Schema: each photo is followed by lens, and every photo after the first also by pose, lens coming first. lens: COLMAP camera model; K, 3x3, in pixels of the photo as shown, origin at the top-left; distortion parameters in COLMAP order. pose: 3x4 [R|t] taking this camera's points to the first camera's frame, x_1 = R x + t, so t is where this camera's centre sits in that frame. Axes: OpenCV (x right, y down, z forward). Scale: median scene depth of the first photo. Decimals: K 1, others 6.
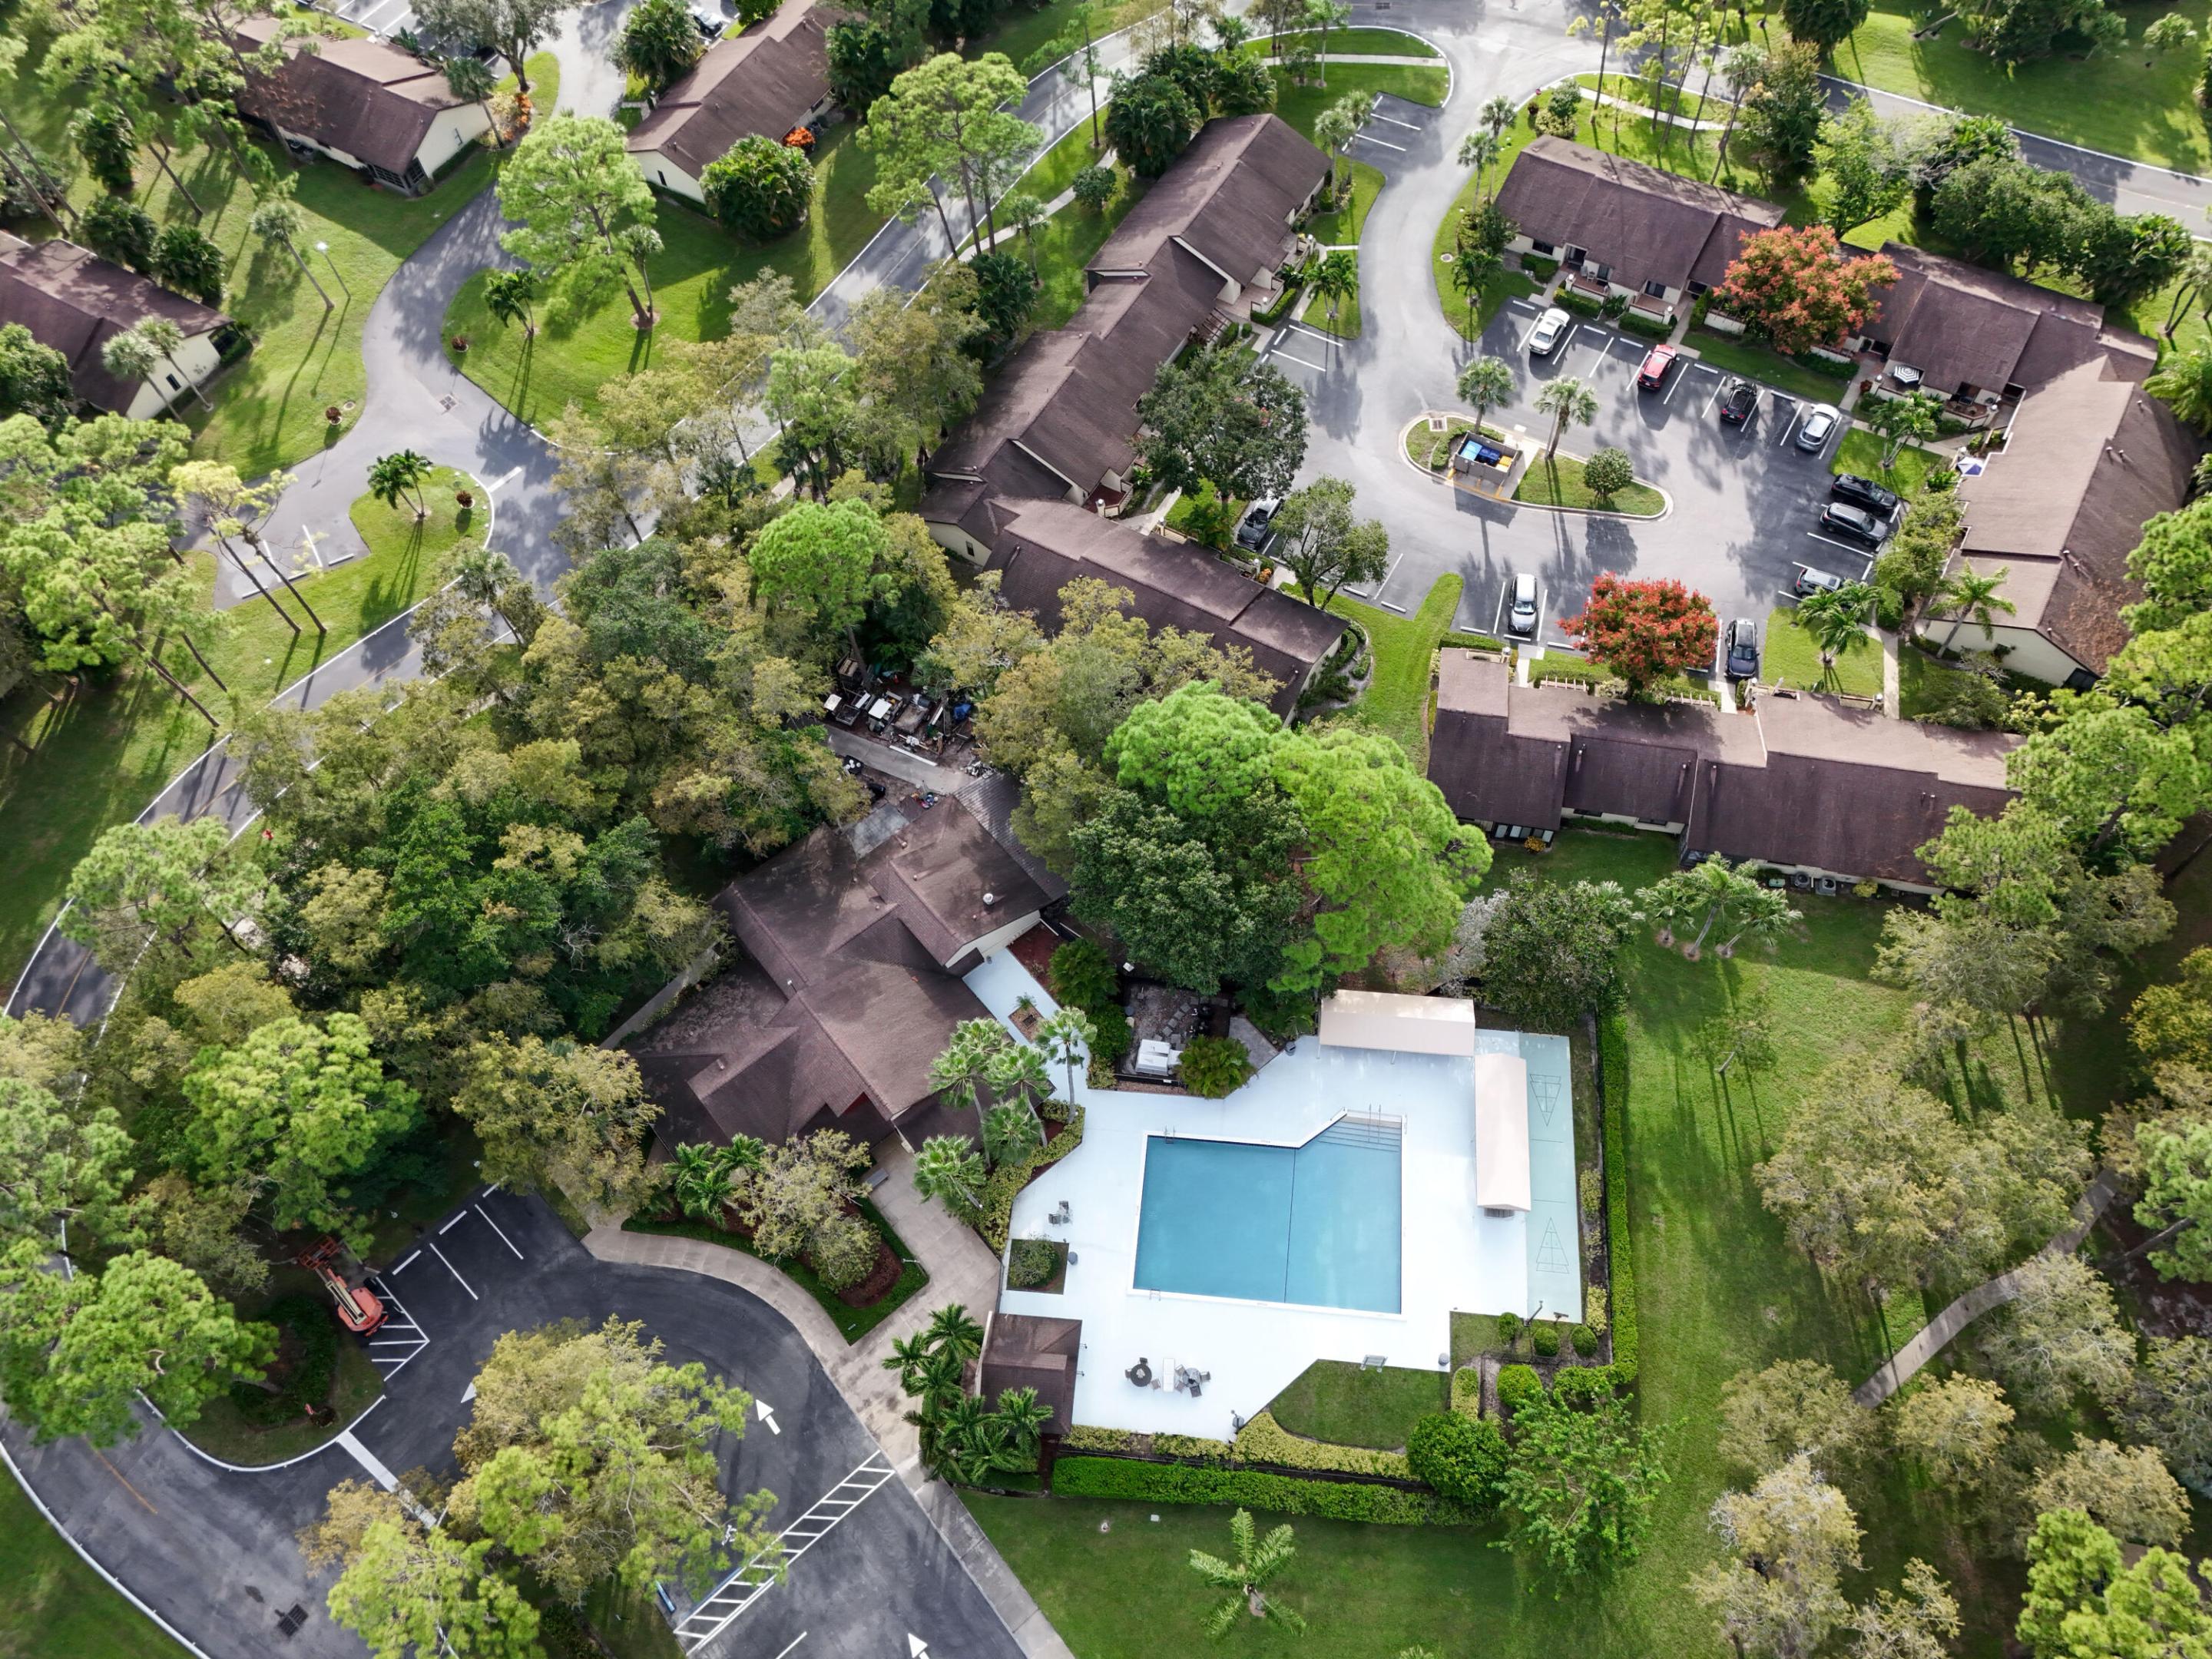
lens RADIAL K [[1653.1, 0, 1106.0], [0, 1653.1, 829.5], [0, 0, 1]] dist [0.070631, -0.035968]
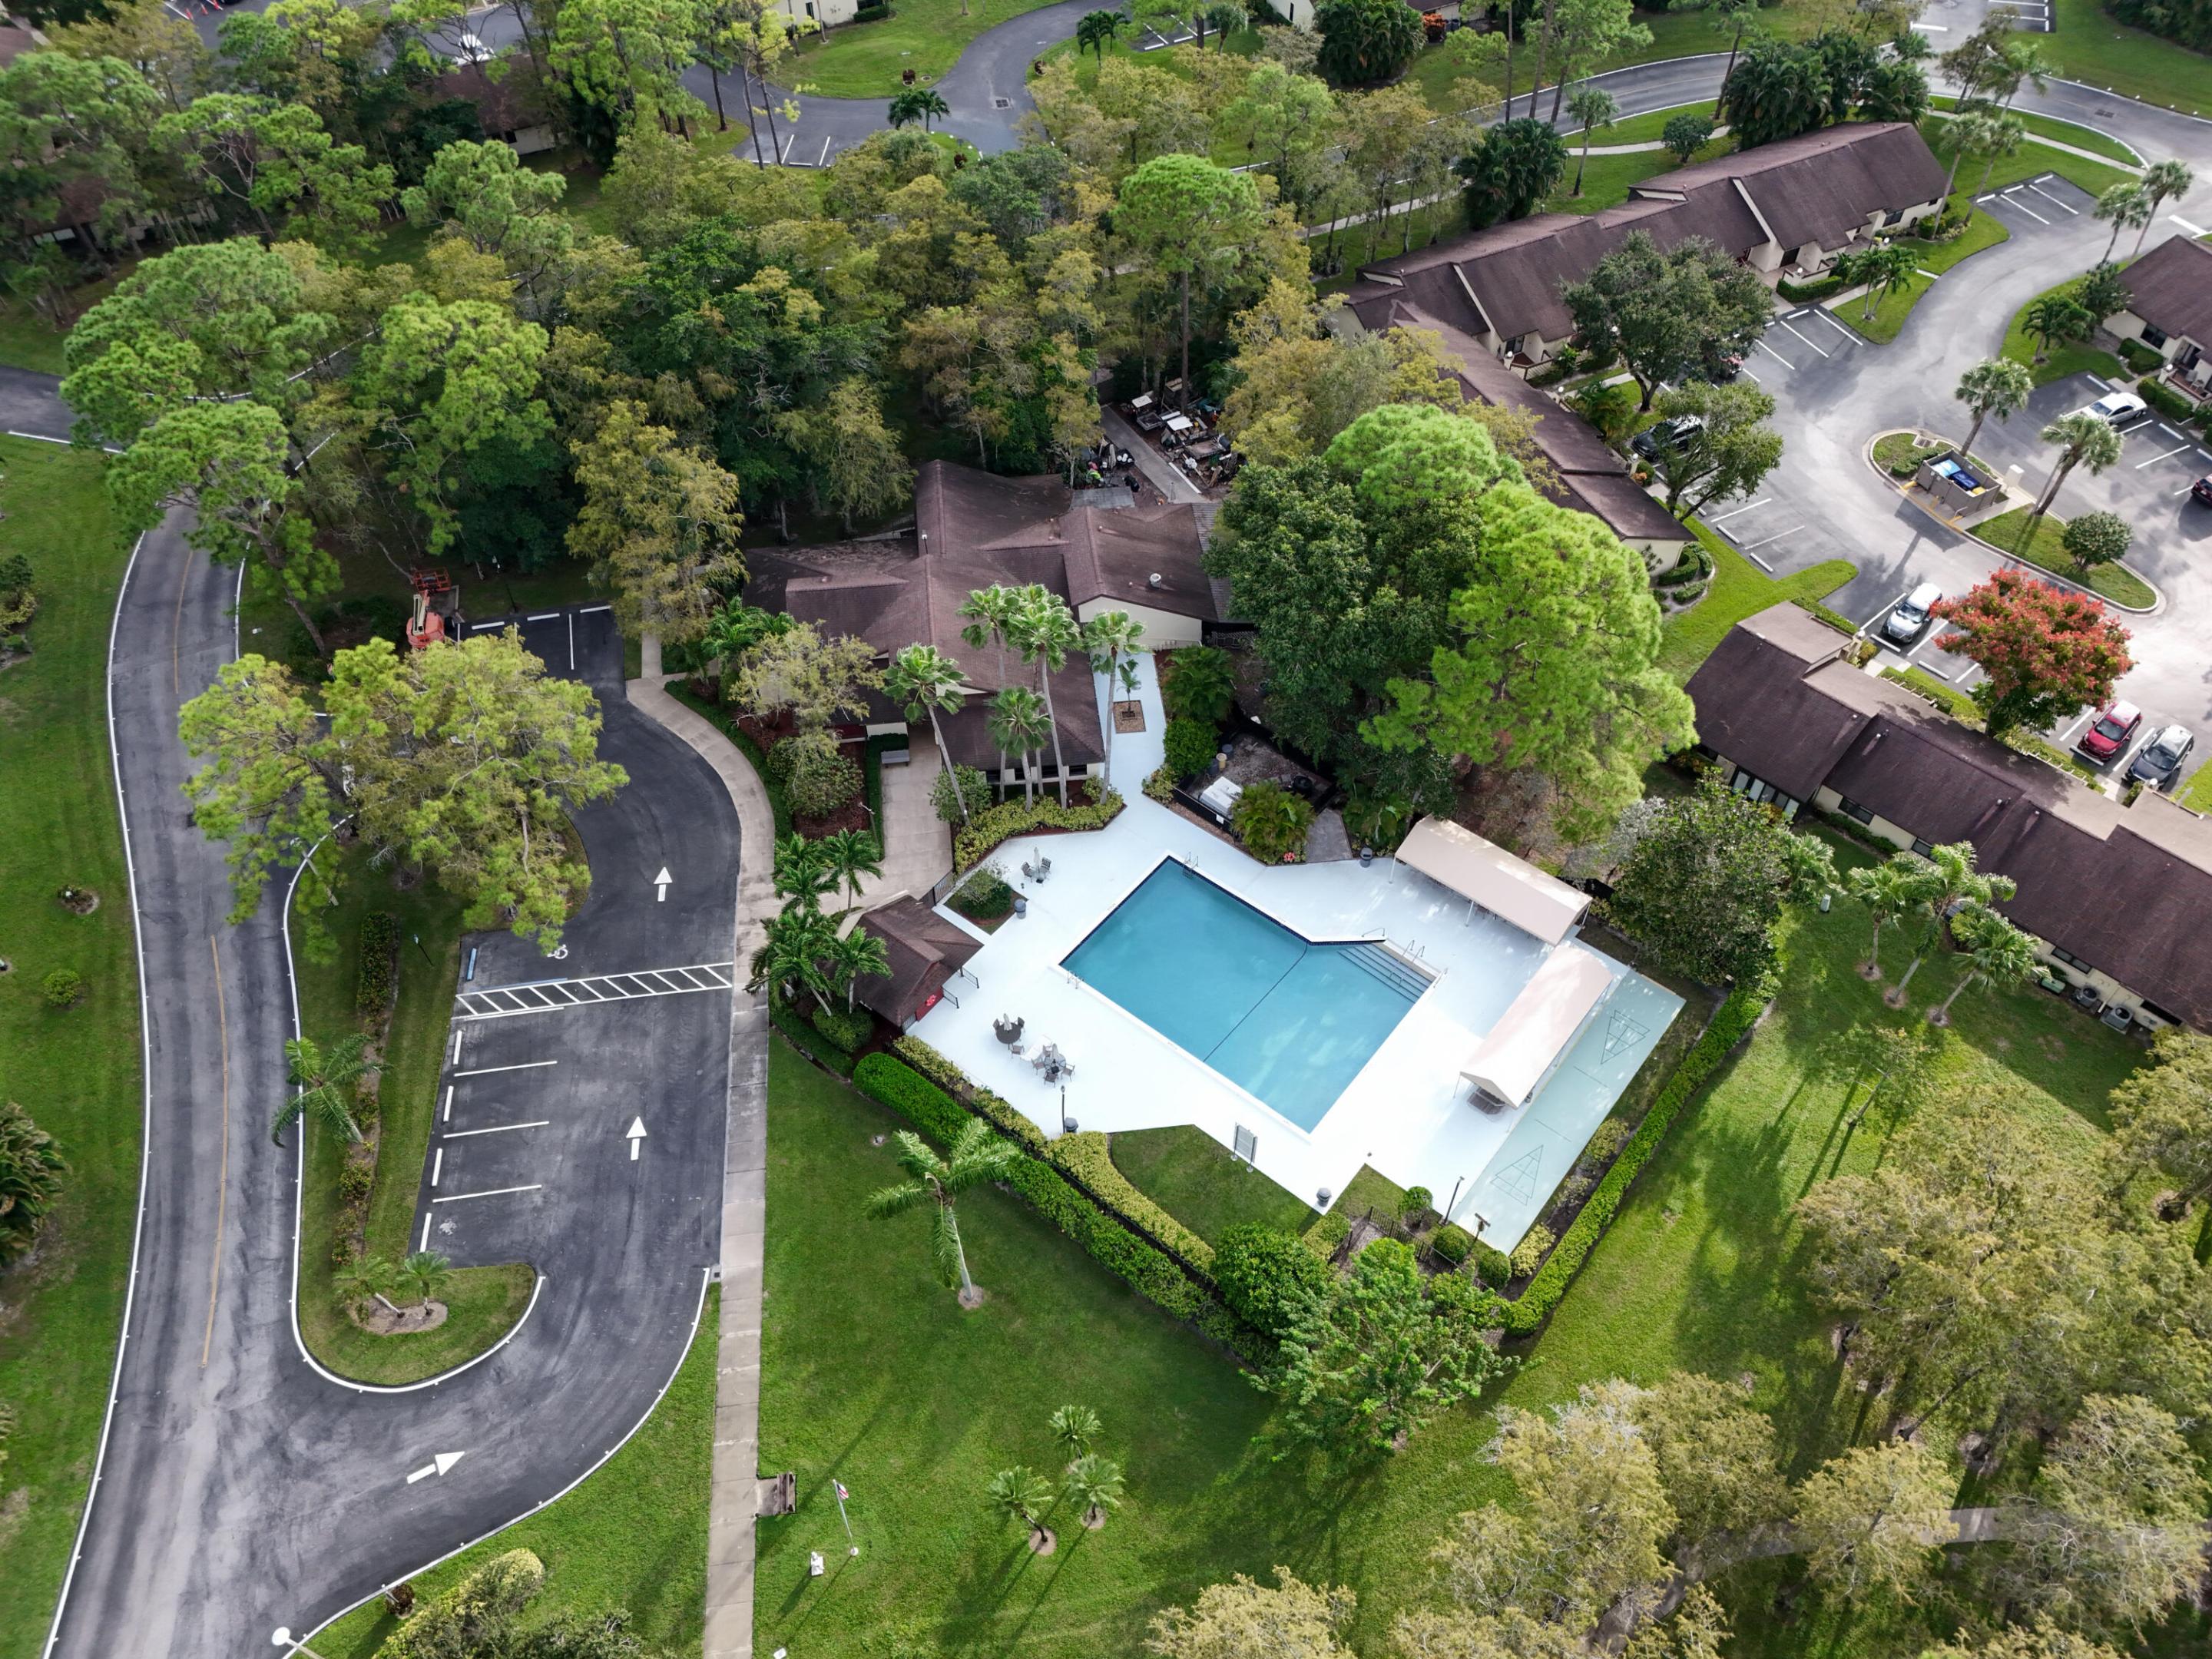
lens RADIAL K [[1642.1, 0, 1106.0], [0, 1642.1, 829.5], [0, 0, 1]] dist [0.098367, -0.087940]
pose [[0.837591, 0.443494, -0.318990, 0.278910], [-0.488716, 0.869236, -0.074744, 0.263492], [0.244129, 0.218501, 0.944806, 0.171143]]
